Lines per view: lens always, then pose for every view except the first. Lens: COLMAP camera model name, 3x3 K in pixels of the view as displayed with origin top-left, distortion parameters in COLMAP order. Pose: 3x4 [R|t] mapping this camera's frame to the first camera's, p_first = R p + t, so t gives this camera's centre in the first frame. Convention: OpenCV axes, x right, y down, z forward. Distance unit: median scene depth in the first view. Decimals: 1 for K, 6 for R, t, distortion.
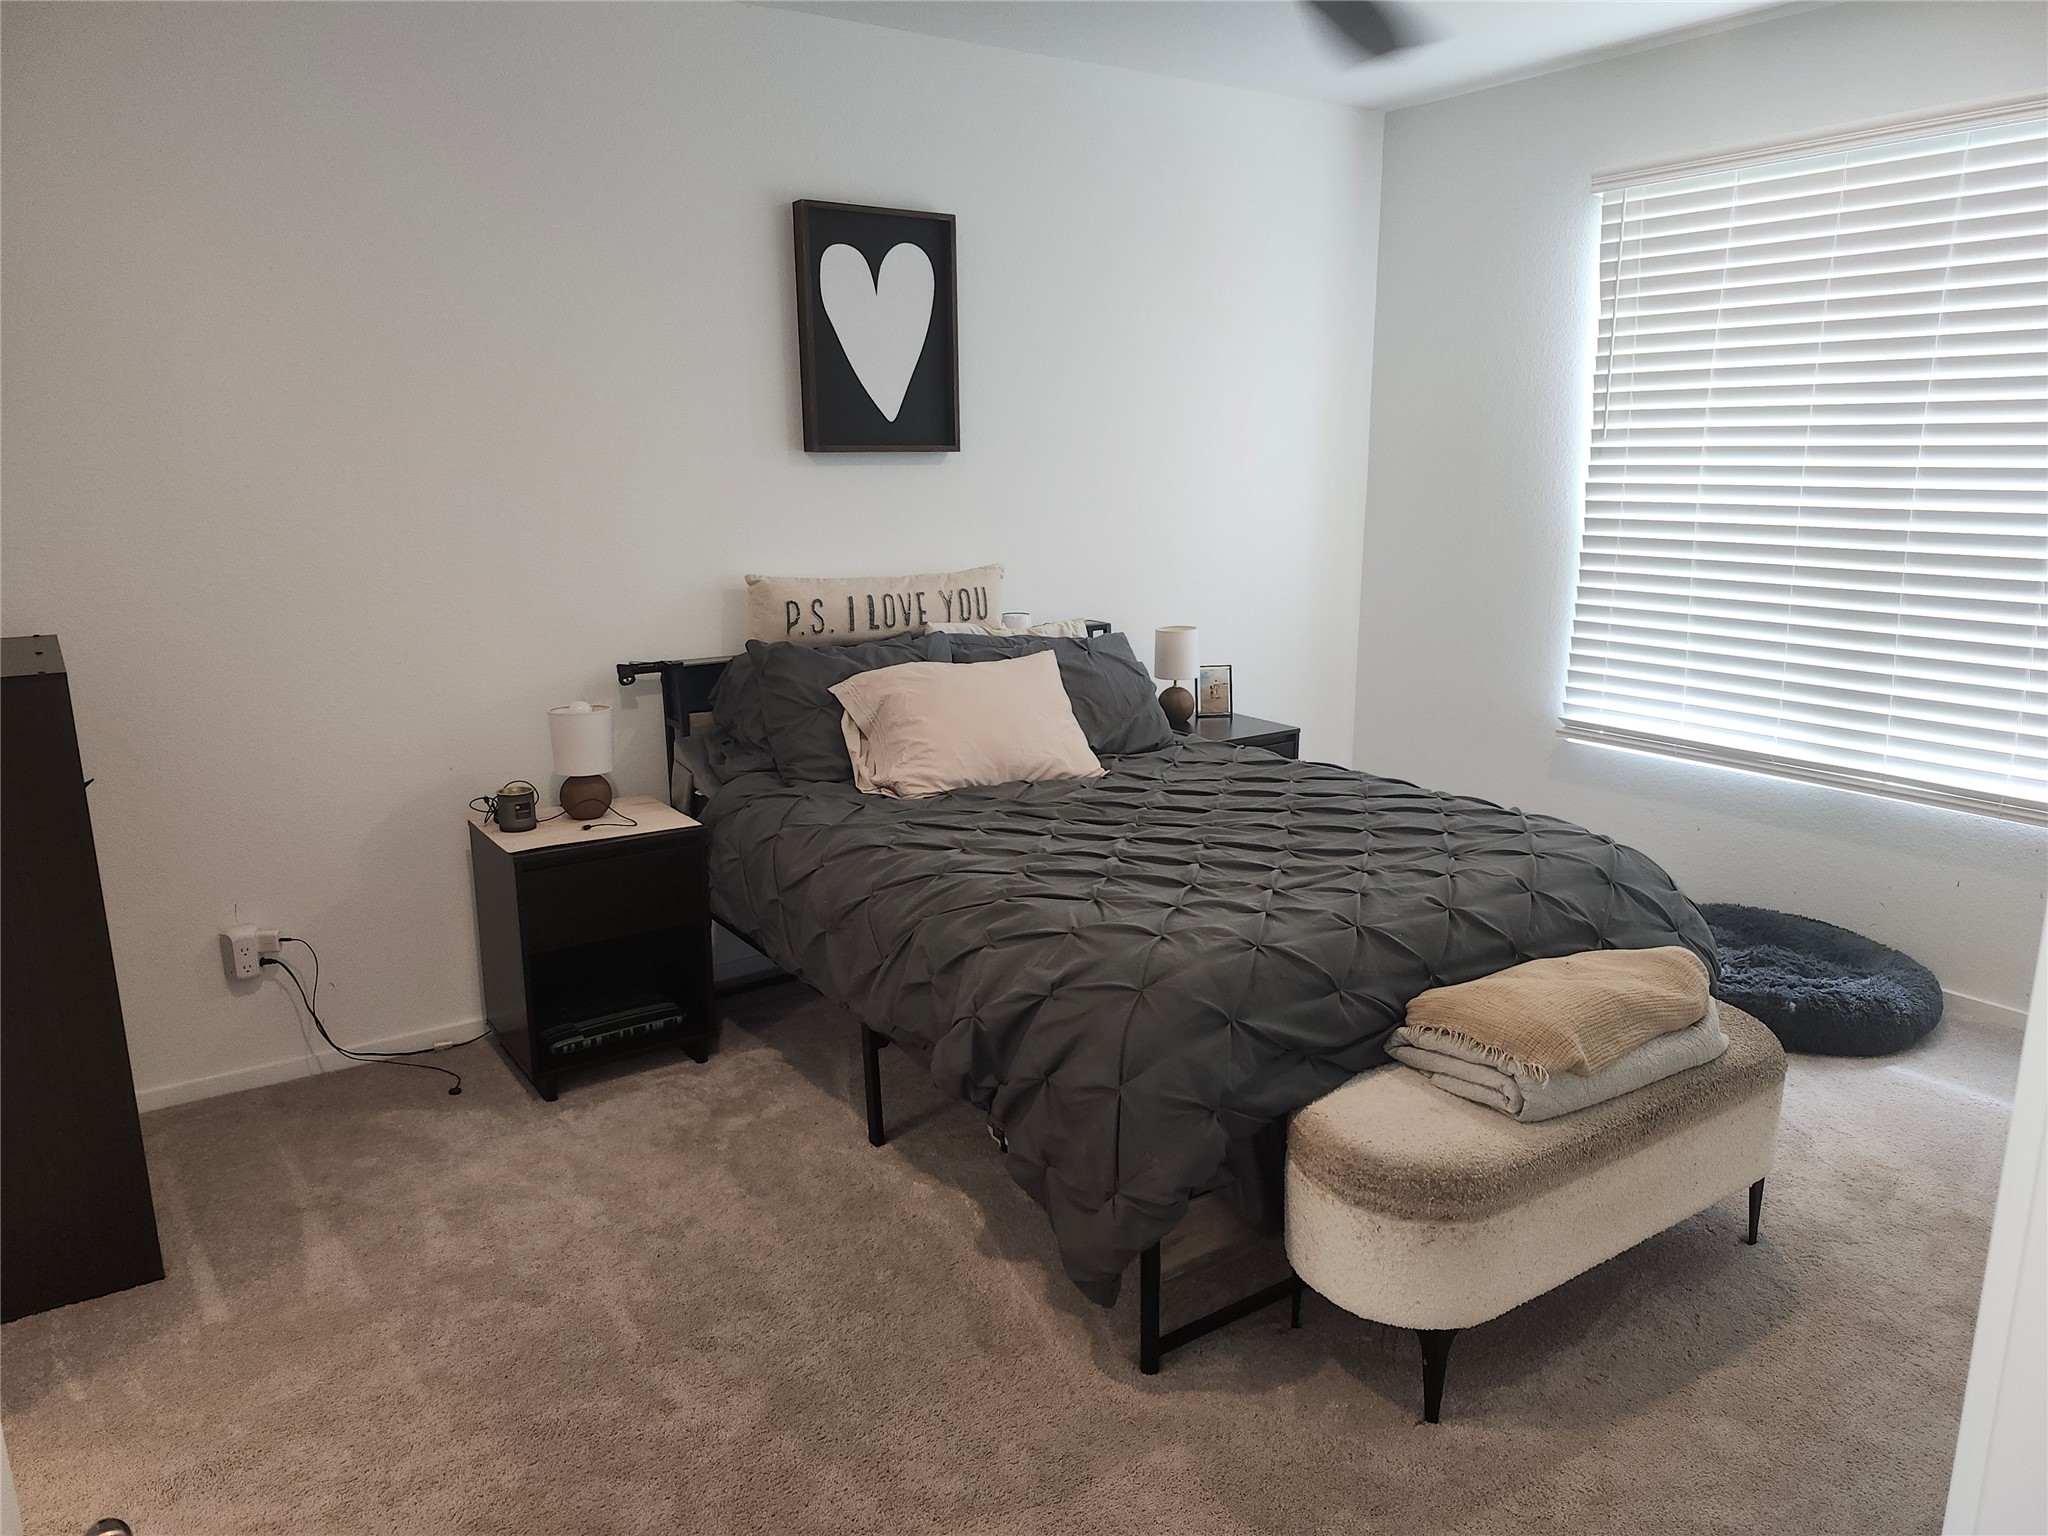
lens RADIAL K [[1403.9, 0, 1019.2], [0, 1403.9, 758.0], [0, 0, 1]] dist [0.023733, -0.035107]
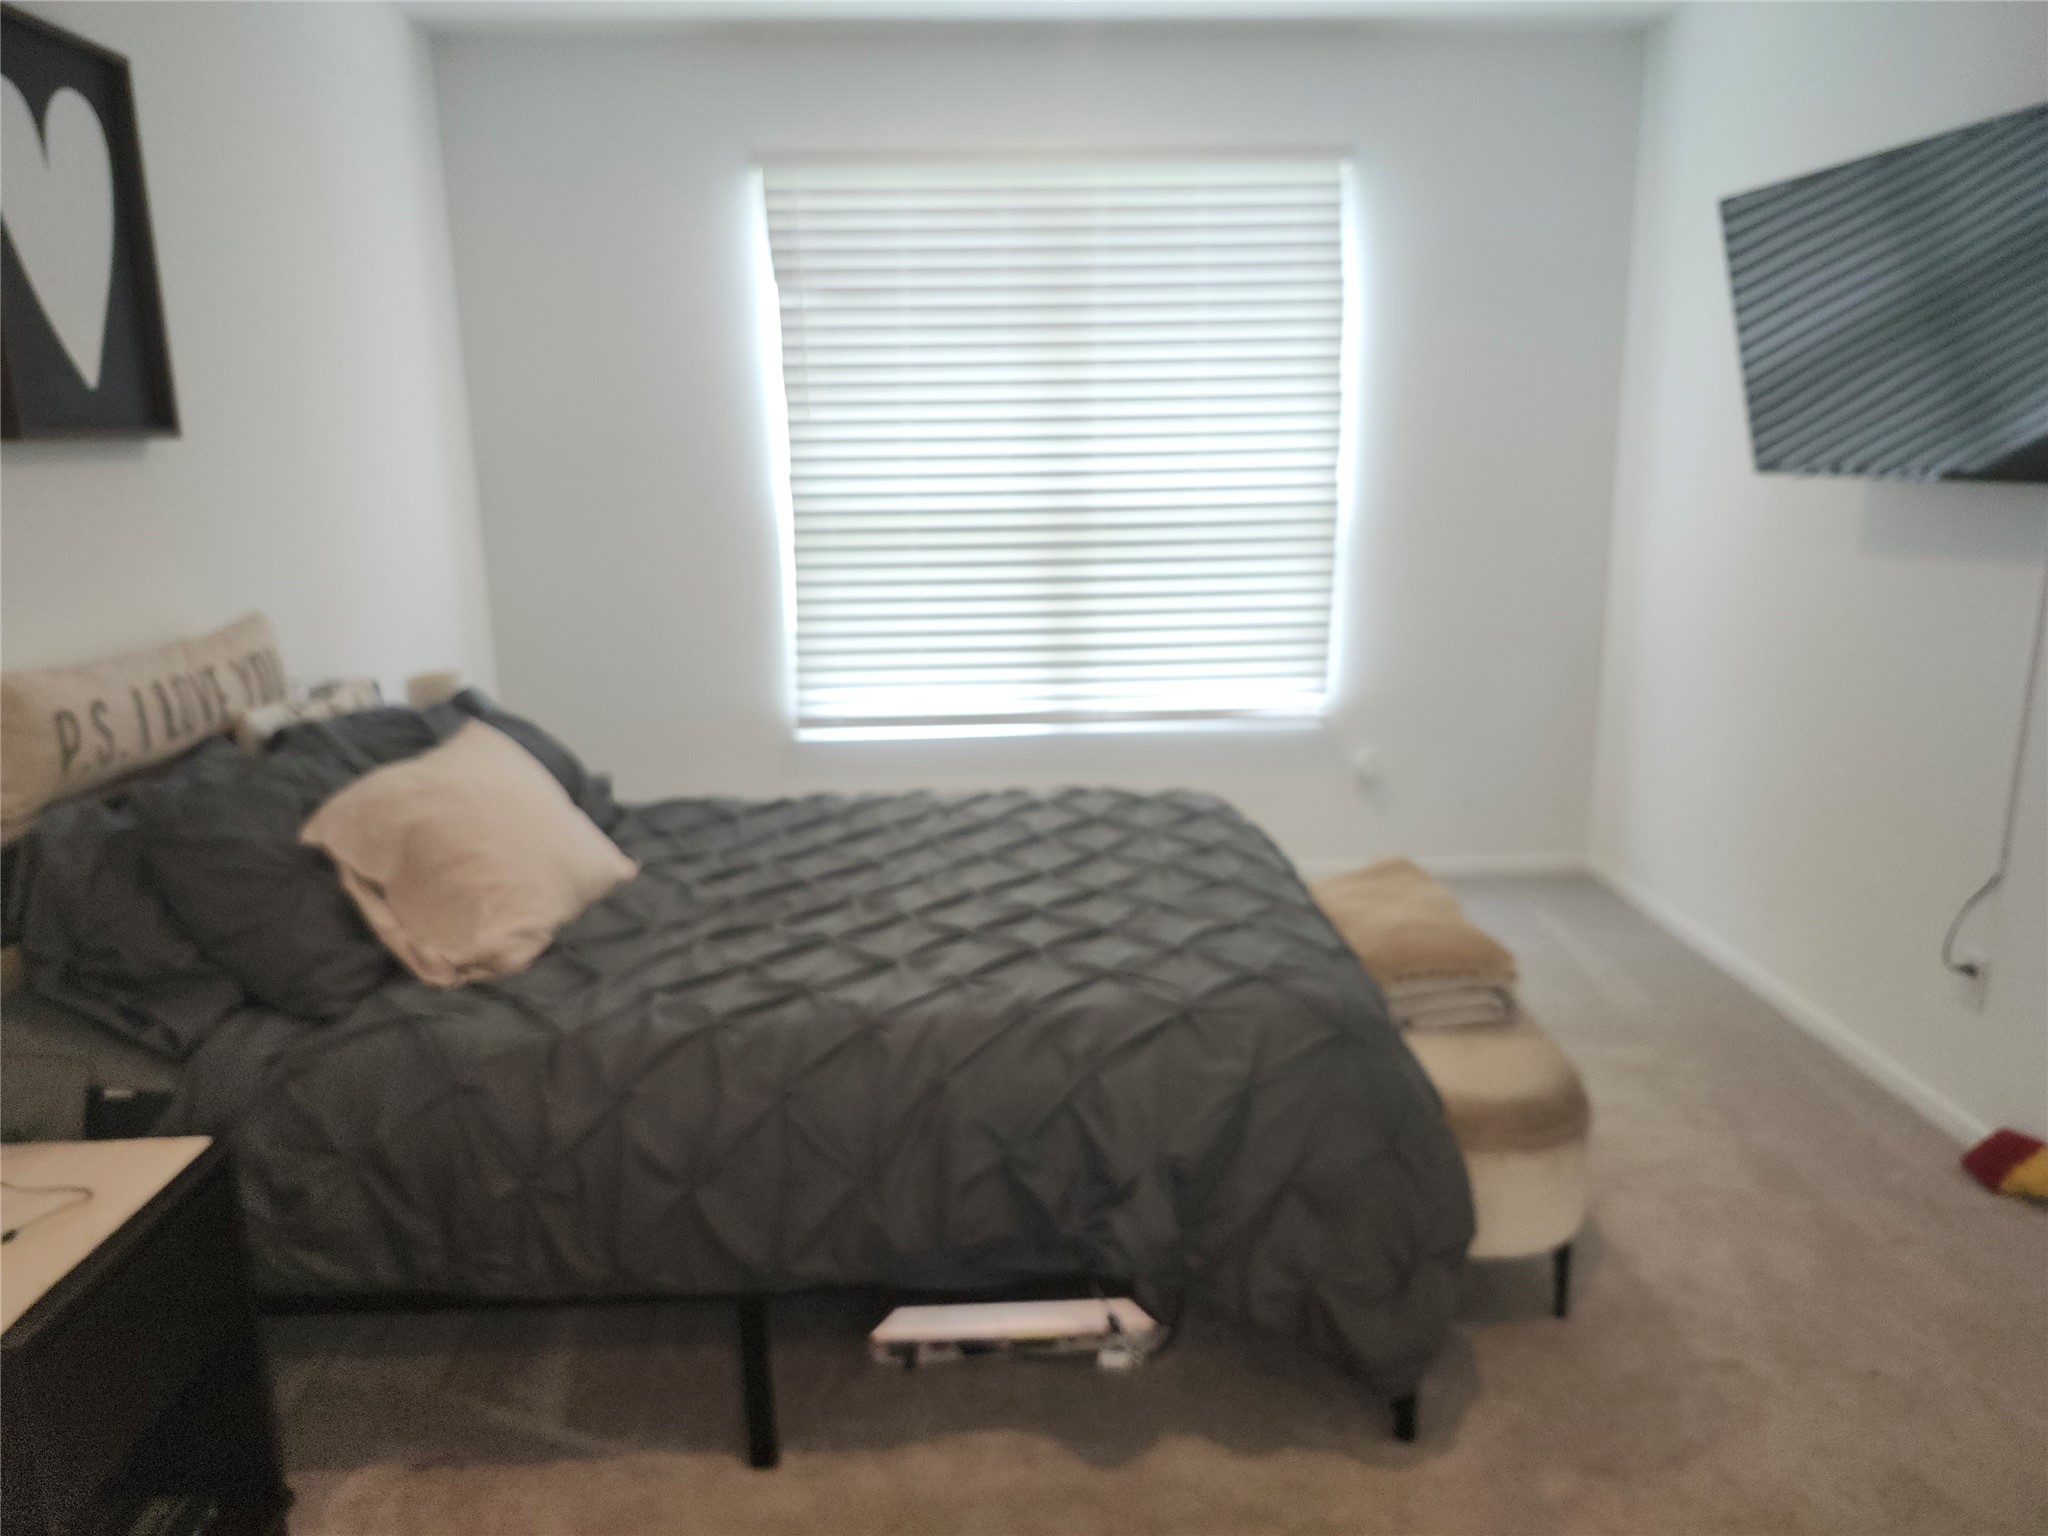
lens RADIAL K [[1403.9, 0, 1022.9], [0, 1403.9, 785.4], [0, 0, 1]] dist [0.023733, -0.035107]
pose [[0.530242, -0.202267, 0.823366, -0.401102], [0.197354, 0.973896, 0.112151, -0.068779], [-0.824557, 0.103027, 0.556319, 0.382018]]
